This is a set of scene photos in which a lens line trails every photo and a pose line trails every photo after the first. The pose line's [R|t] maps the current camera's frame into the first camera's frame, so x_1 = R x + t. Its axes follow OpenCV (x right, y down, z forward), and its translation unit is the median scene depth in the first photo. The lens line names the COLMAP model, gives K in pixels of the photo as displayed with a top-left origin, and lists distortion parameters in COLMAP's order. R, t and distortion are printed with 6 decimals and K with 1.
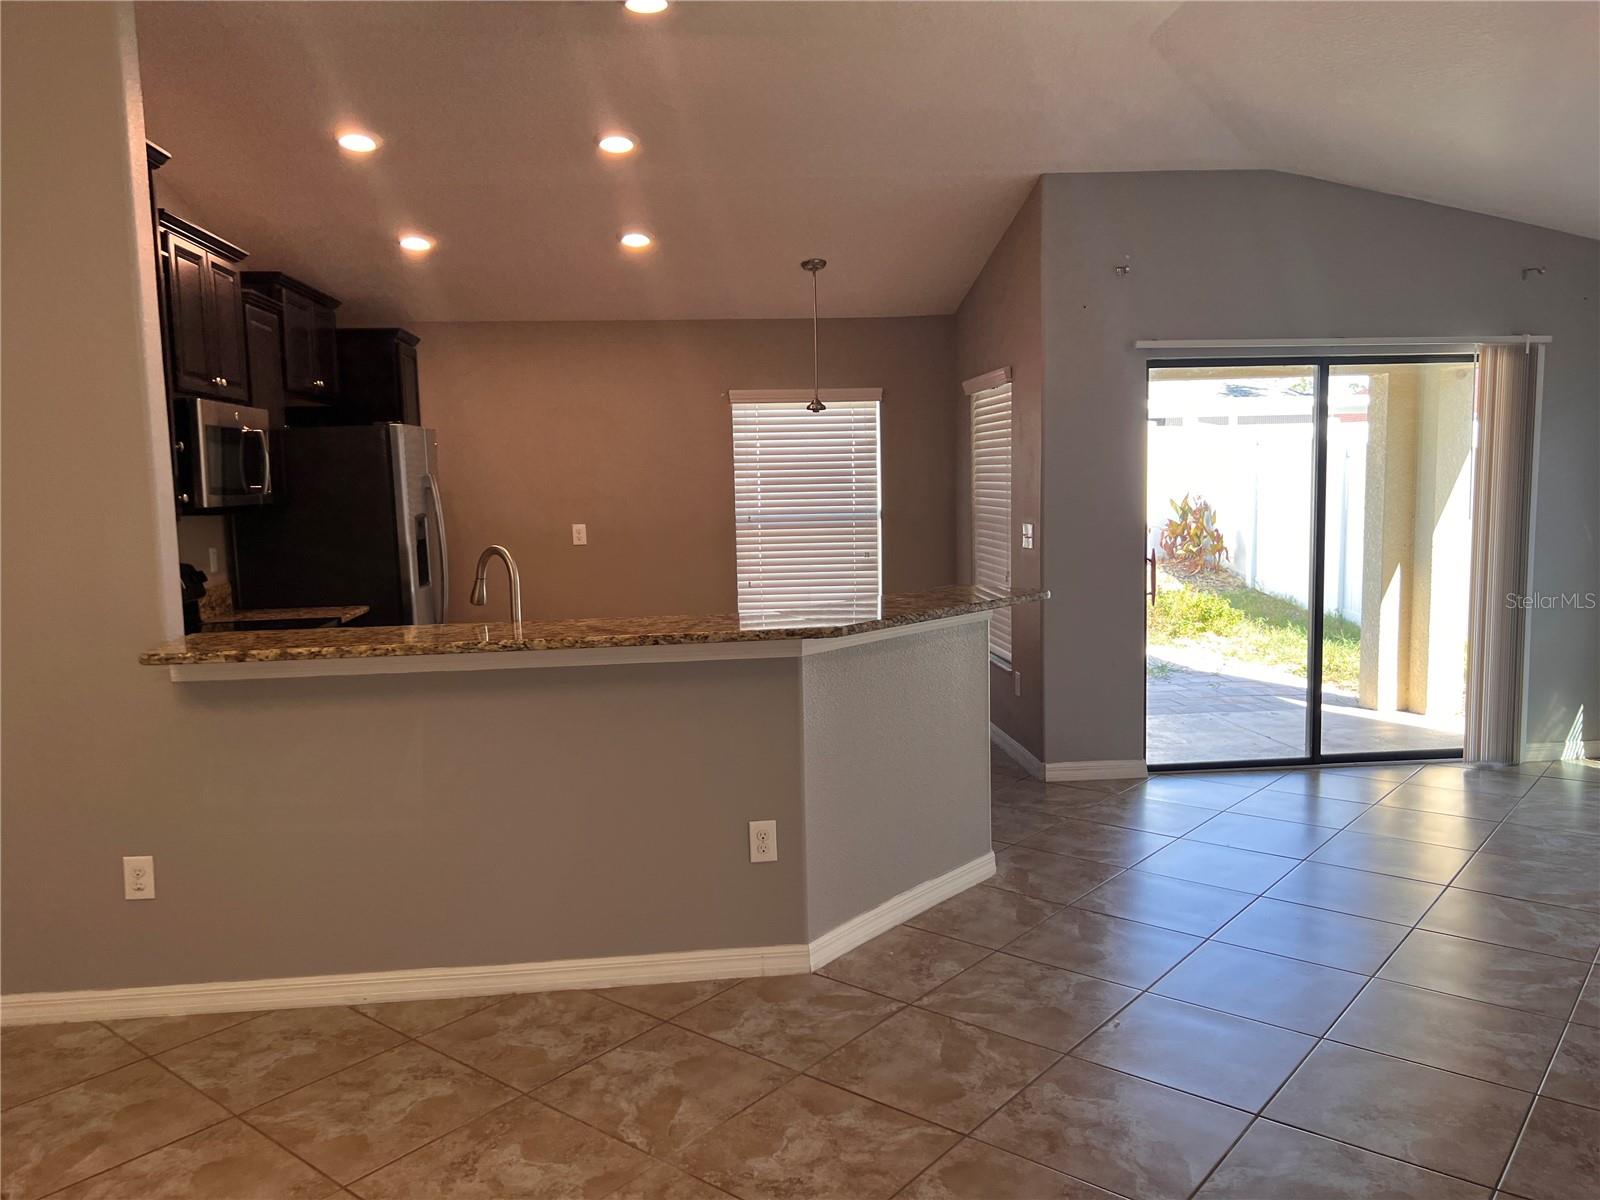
lens RADIAL K [[1199.0, 0, 791.7], [0, 1199.0, 610.5], [0, 0, 1]] dist [0.062636, -0.080791]
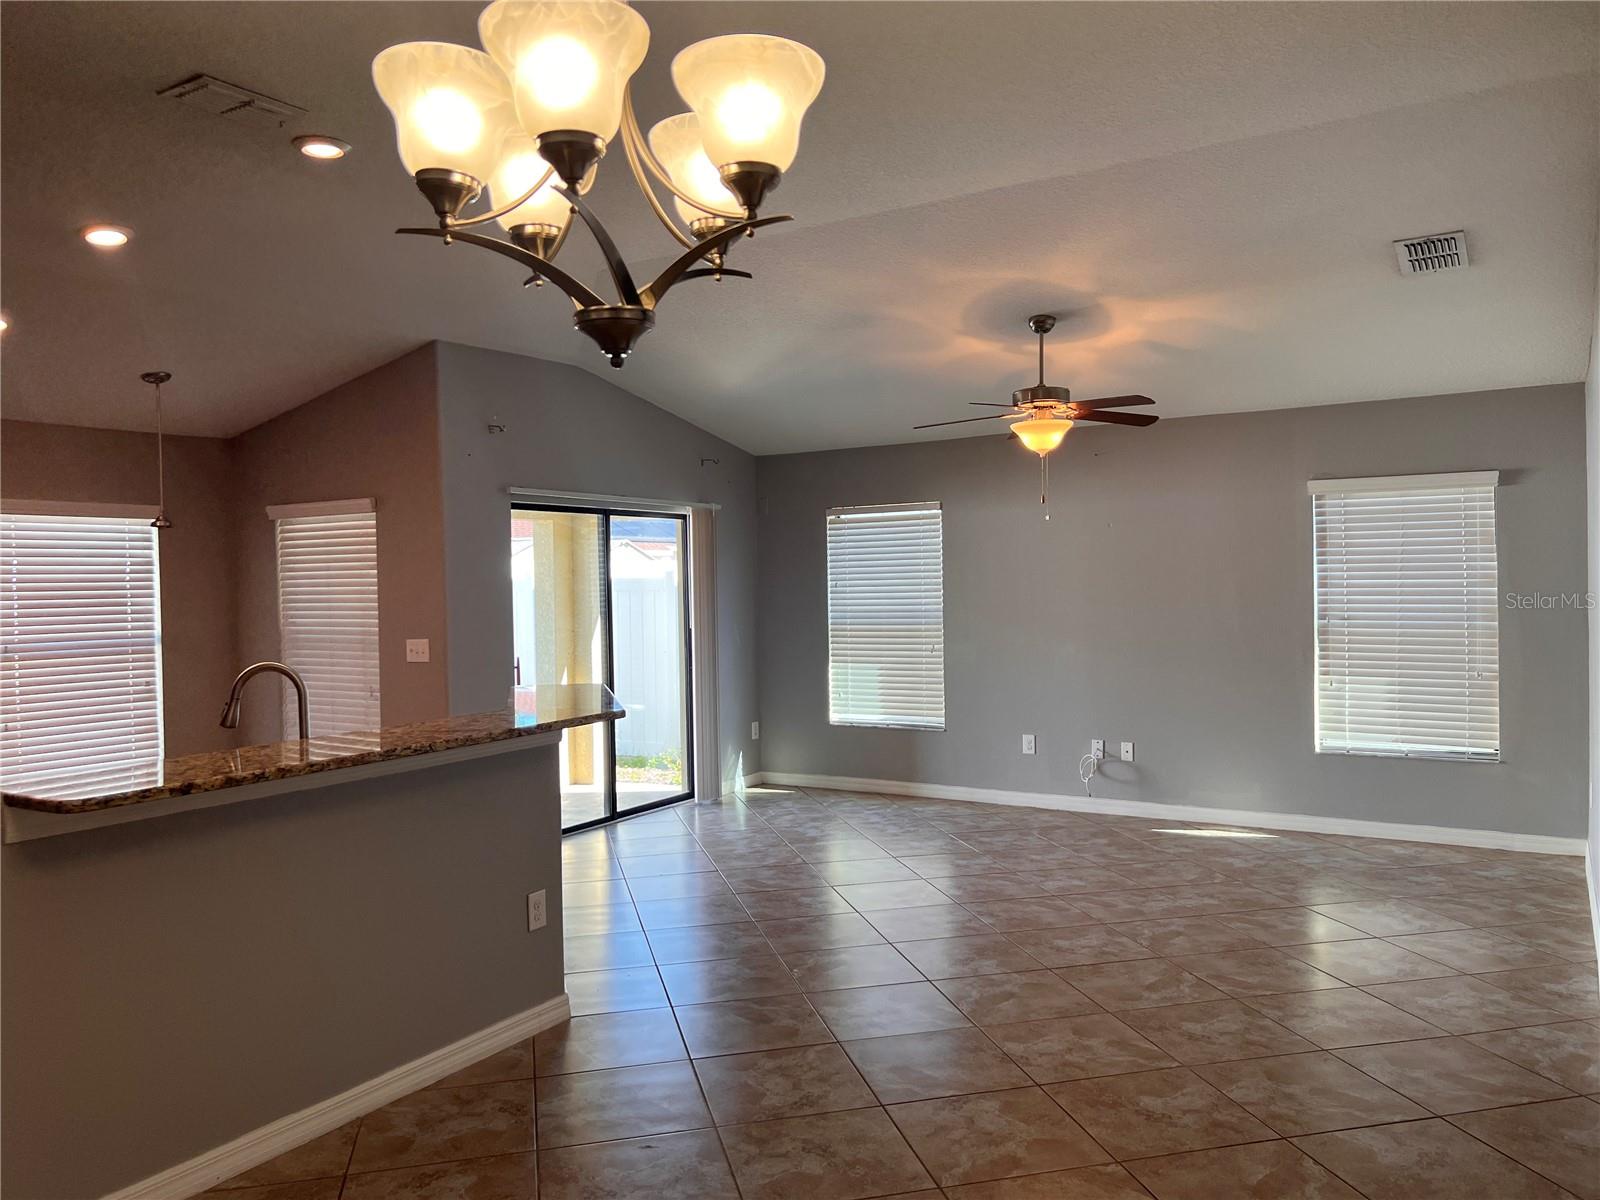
lens RADIAL K [[1199.0, 0, 793.9], [0, 1199.0, 601.5], [0, 0, 1]] dist [0.062636, -0.080791]
pose [[0.604894, -0.002987, 0.796300, -0.507534], [0.094965, 0.993127, -0.068413, 0.002403], [-0.790623, 0.117003, 0.601020, 0.055006]]
